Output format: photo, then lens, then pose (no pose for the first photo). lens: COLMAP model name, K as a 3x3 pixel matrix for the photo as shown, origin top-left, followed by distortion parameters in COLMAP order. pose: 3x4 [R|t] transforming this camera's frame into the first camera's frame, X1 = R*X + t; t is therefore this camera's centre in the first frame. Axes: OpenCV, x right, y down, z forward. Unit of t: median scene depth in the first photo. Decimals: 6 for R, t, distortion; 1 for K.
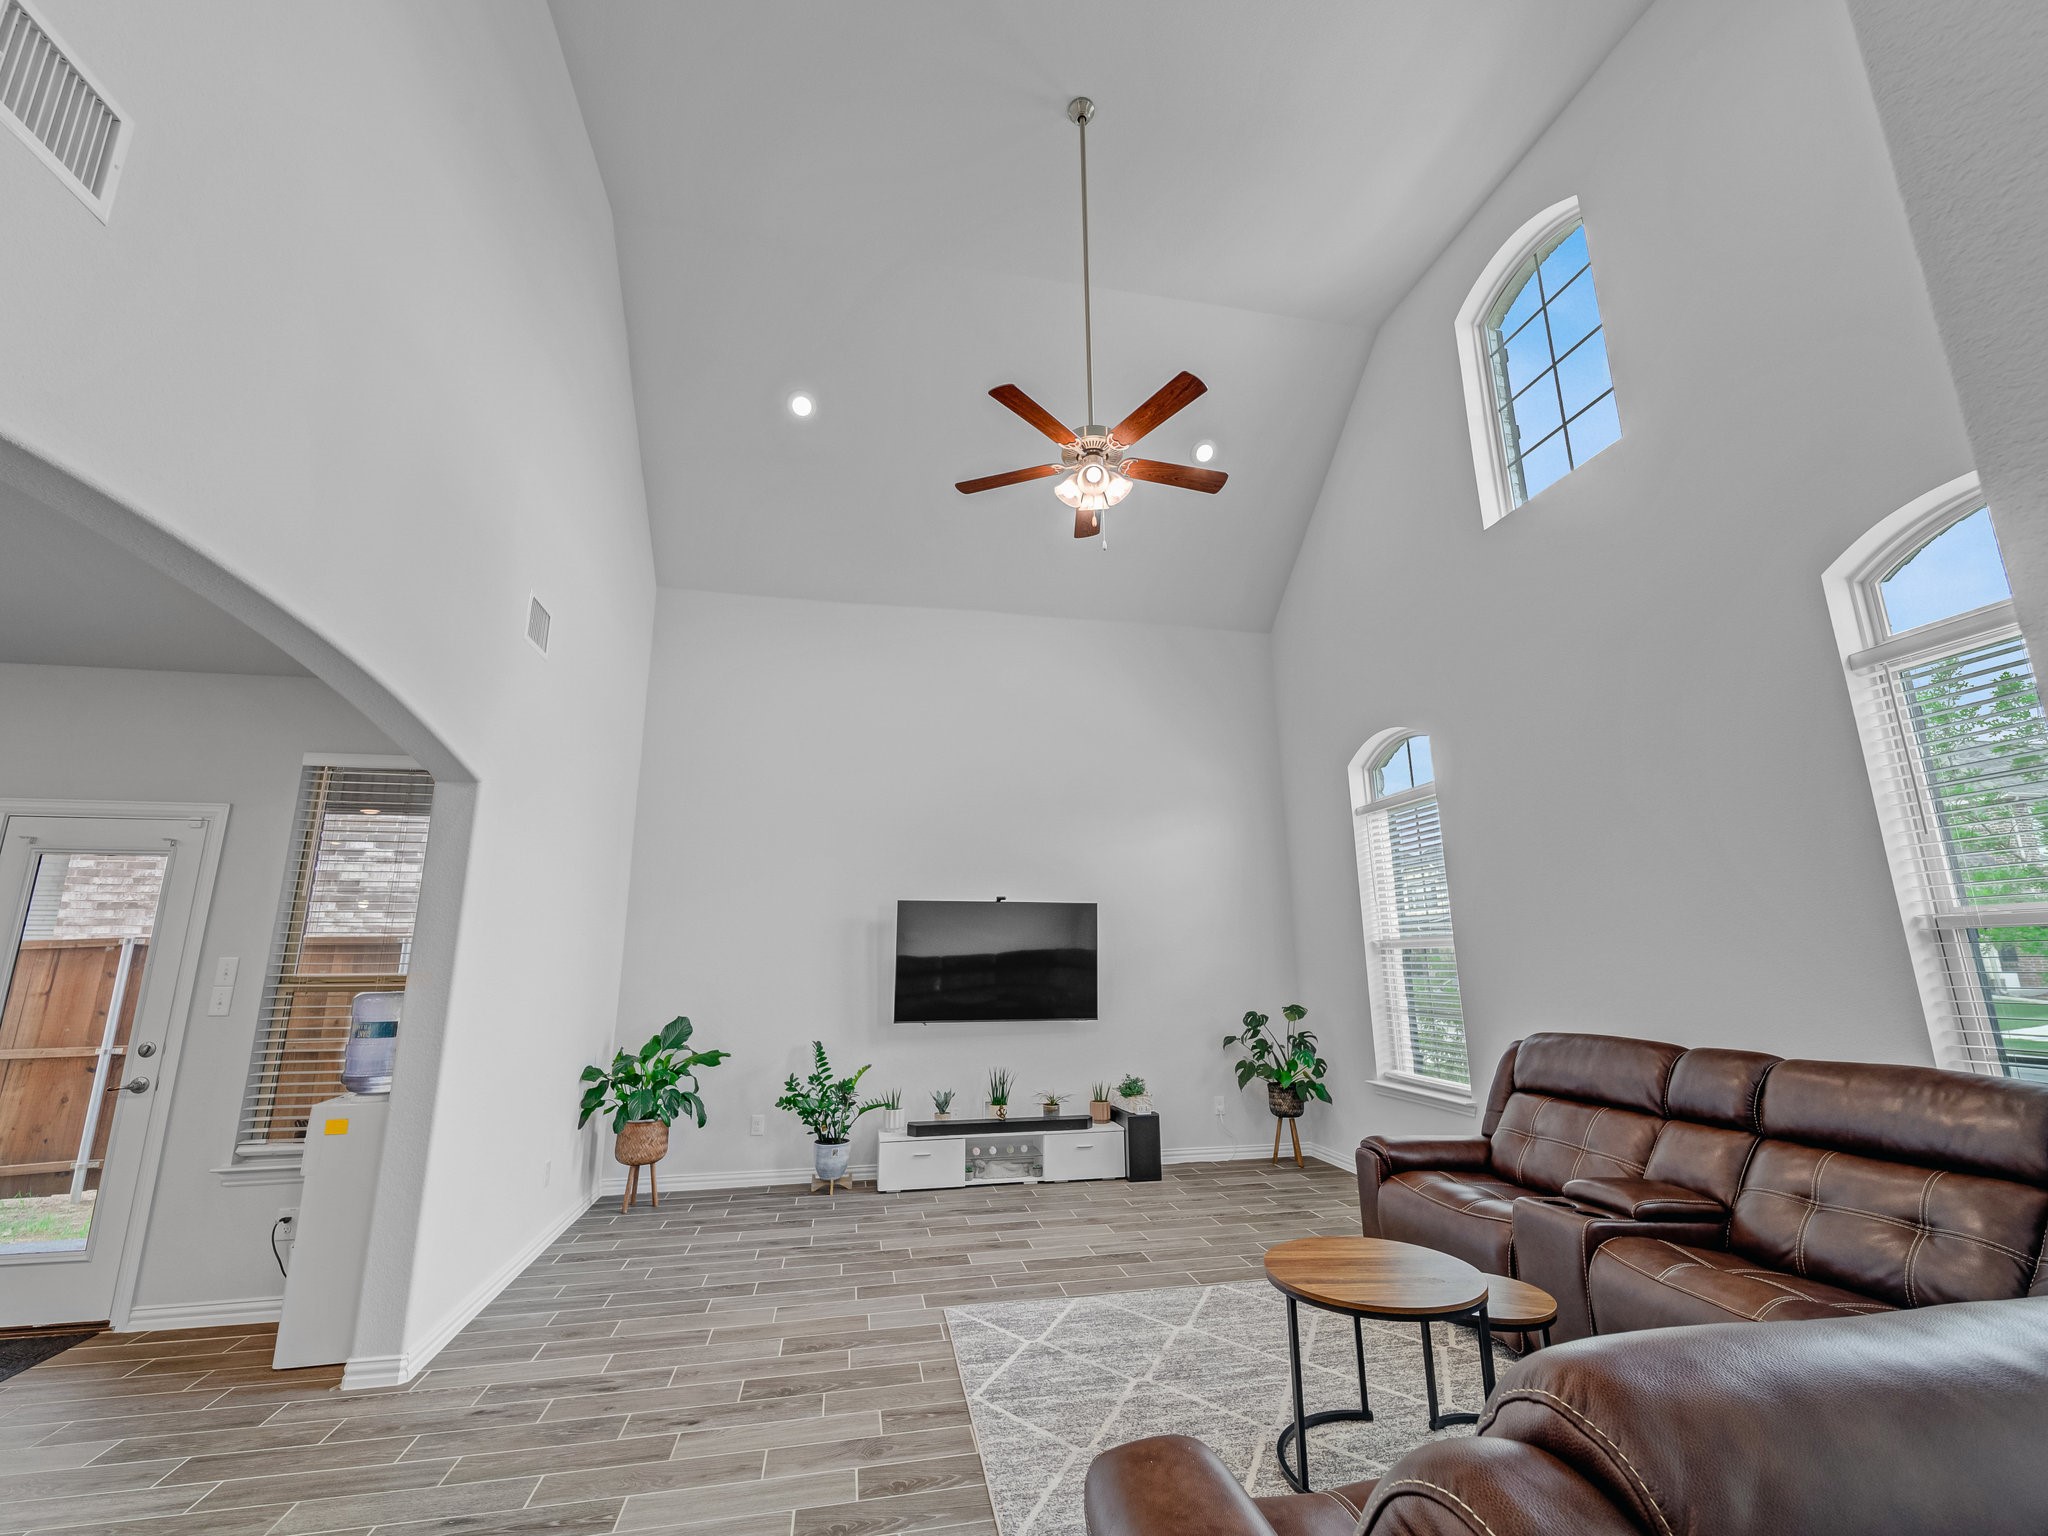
lens RADIAL K [[844.9, 0, 1020.3], [0, 844.9, 775.0], [0, 0, 1]] dist [-0.001612, -0.000322]
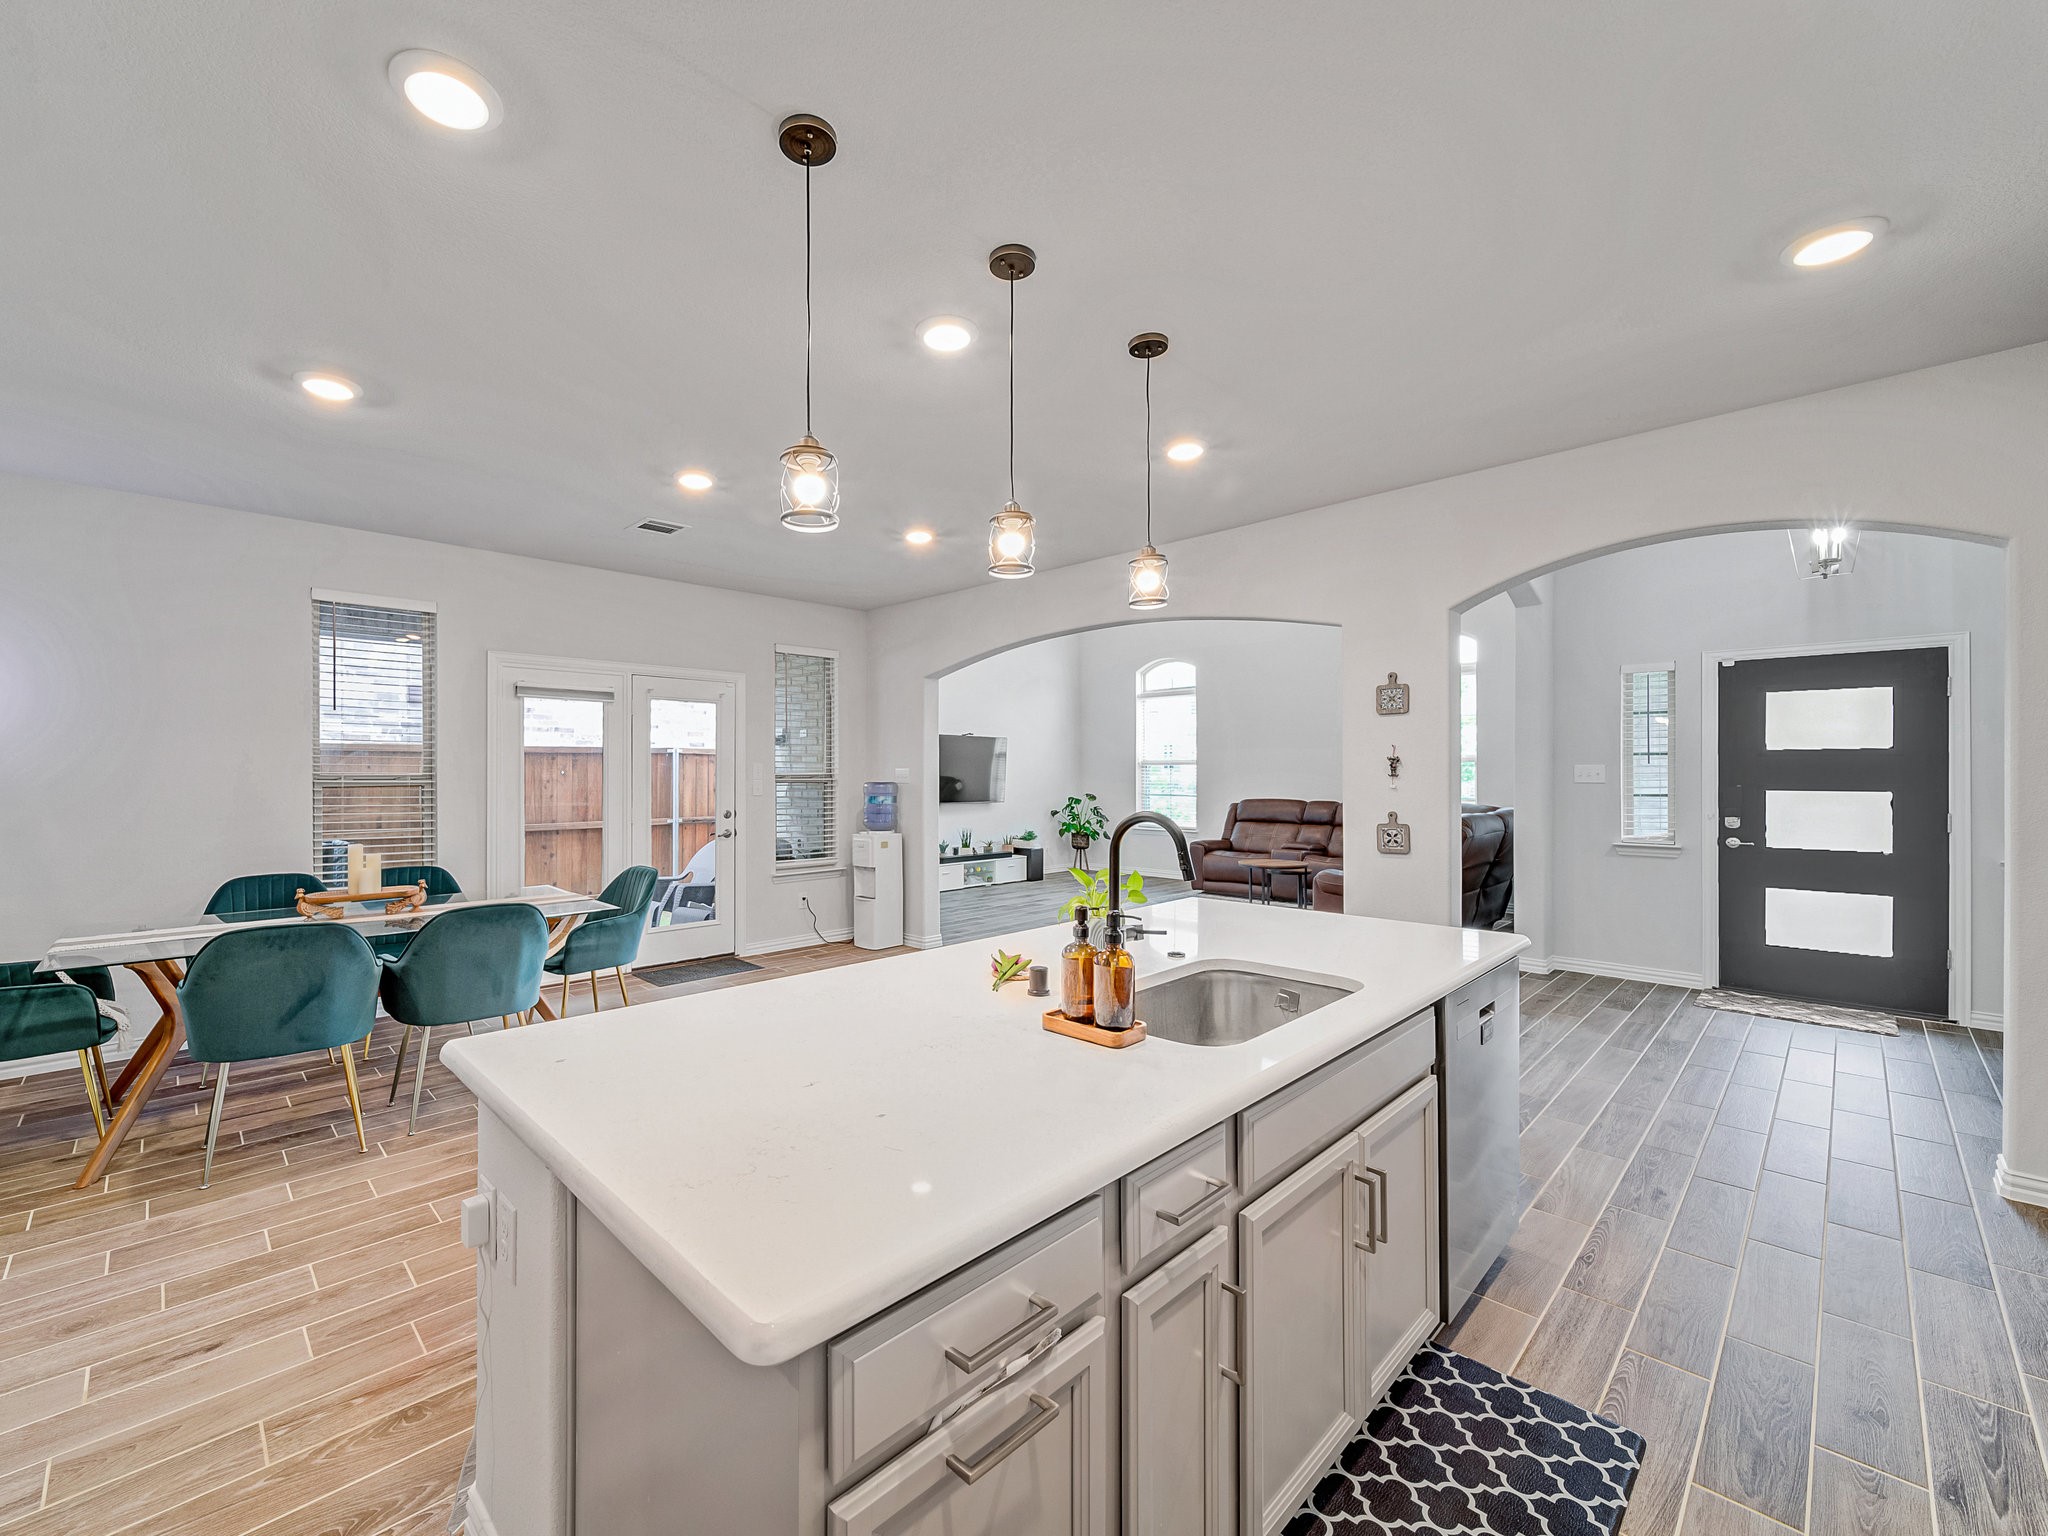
lens RADIAL K [[814.8, 0, 925.7], [0, 814.8, 773.4], [0, 0, 1]] dist [-0.003305, -0.000677]
pose [[0.867536, 0.008346, 0.497305, -1.249663], [-0.114559, 0.976329, 0.183461, -0.089314], [-0.484002, -0.216130, 0.847956, -0.500499]]
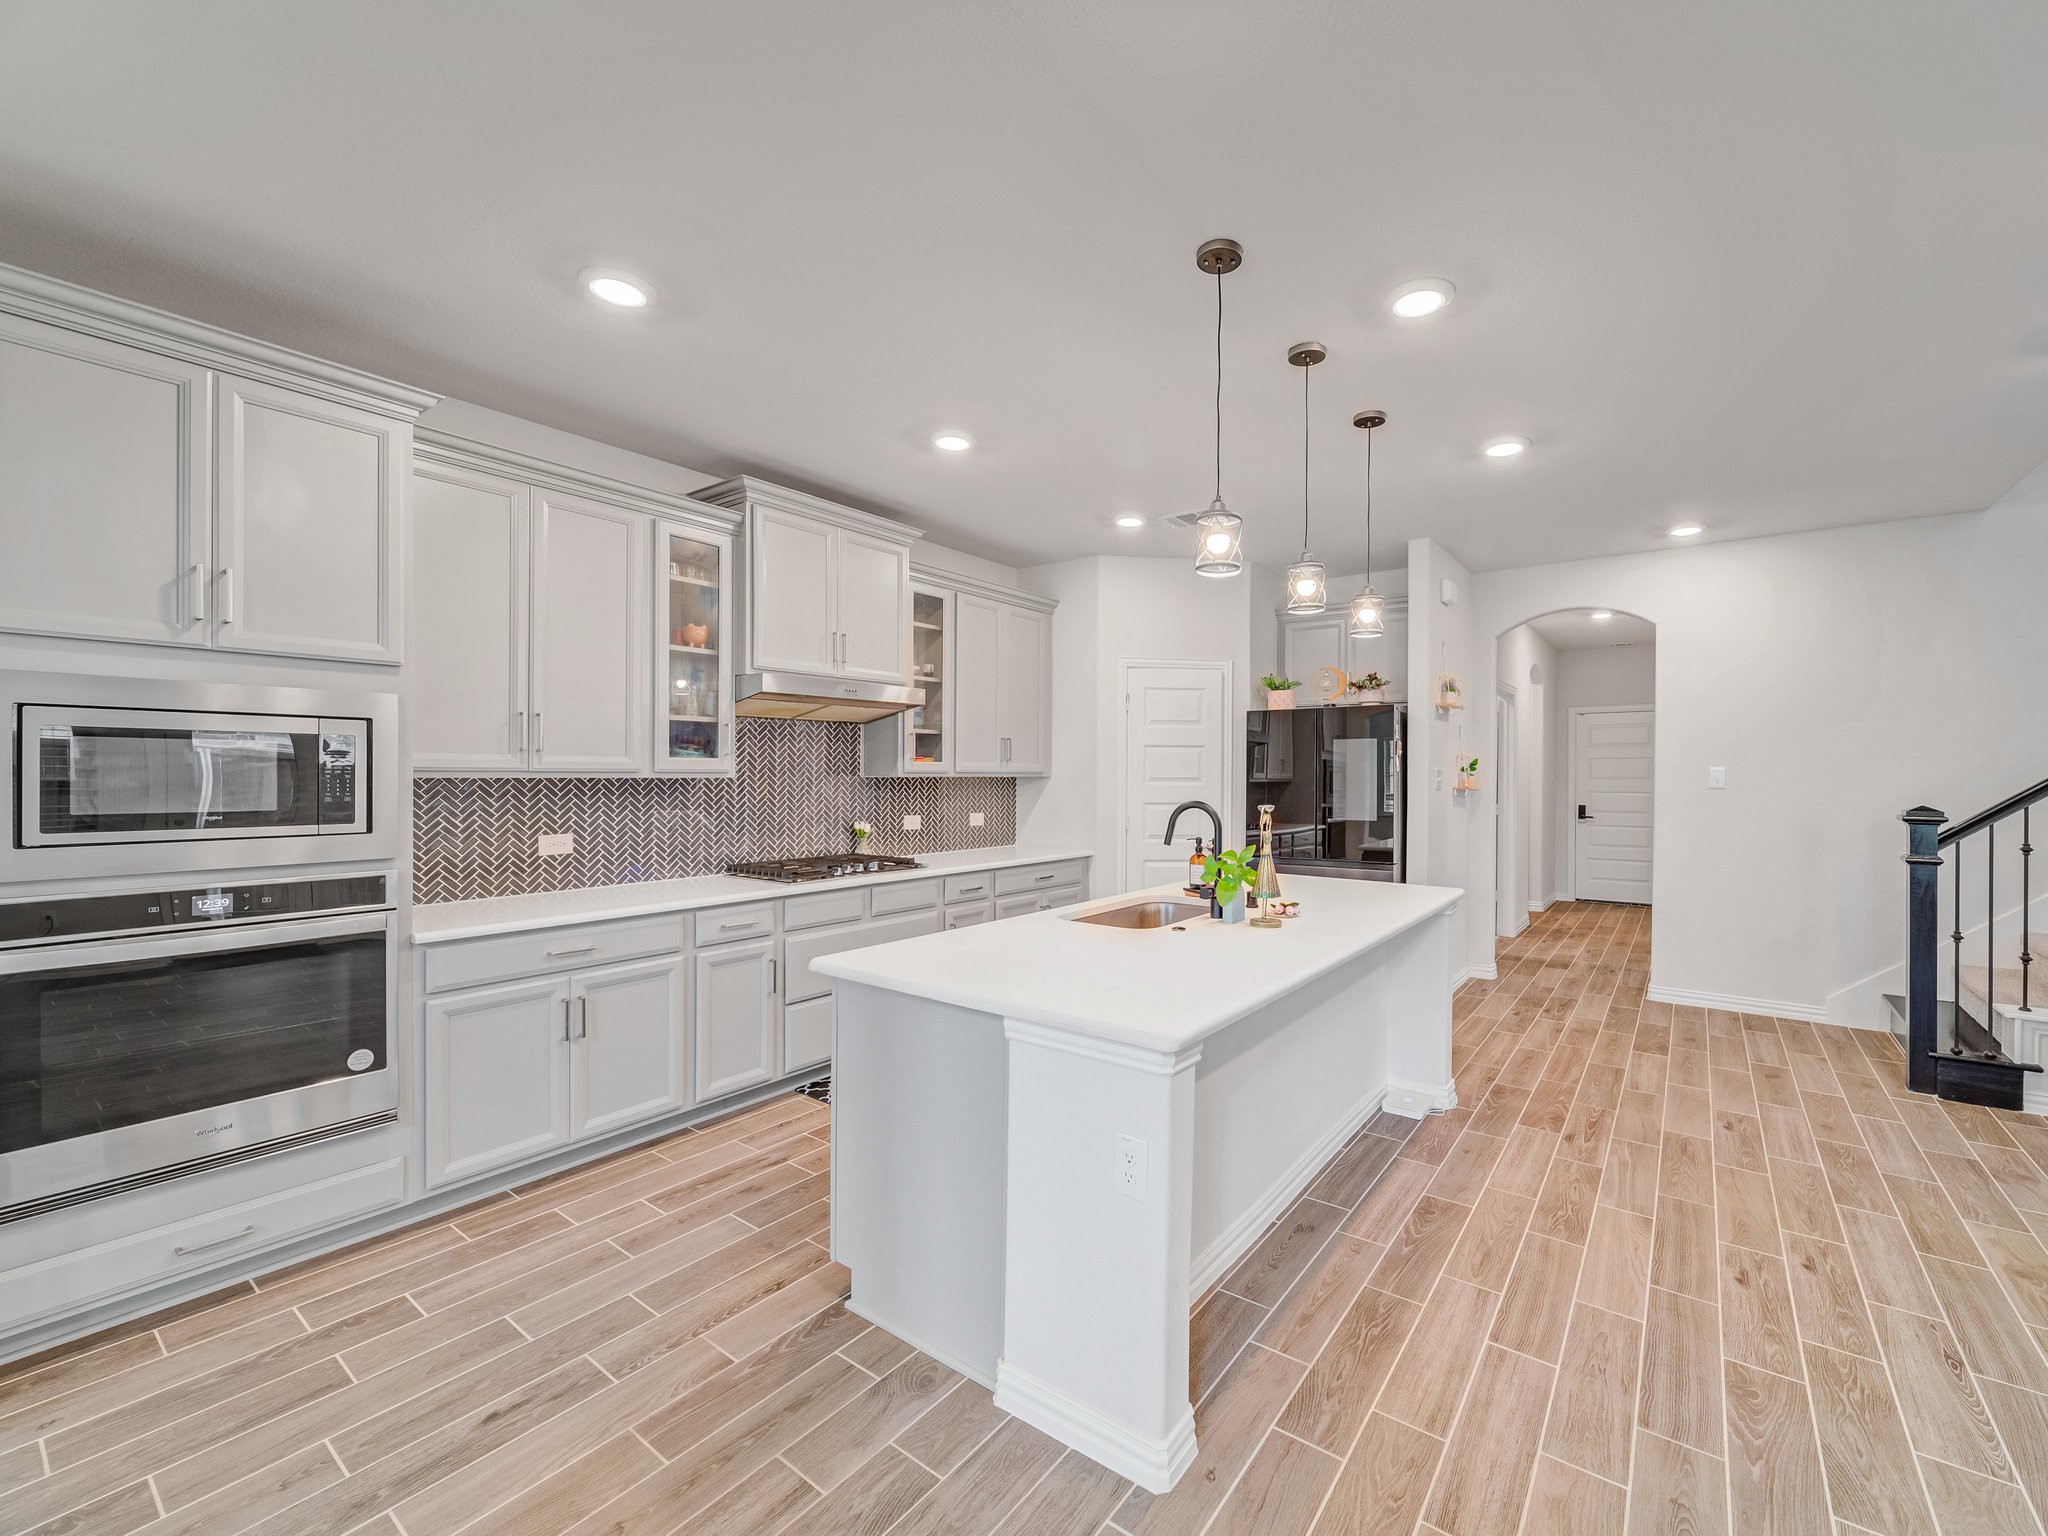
lens RADIAL K [[836.3, 0, 1097.2], [0, 836.3, 776.6], [0, 0, 1]] dist [-0.001110, -0.000439]
pose [[-0.723297, 0.008025, -0.690491, -0.430355], [0.149617, 0.978001, -0.145359, 0.056168], [0.674134, -0.208447, -0.708586, 0.213970]]
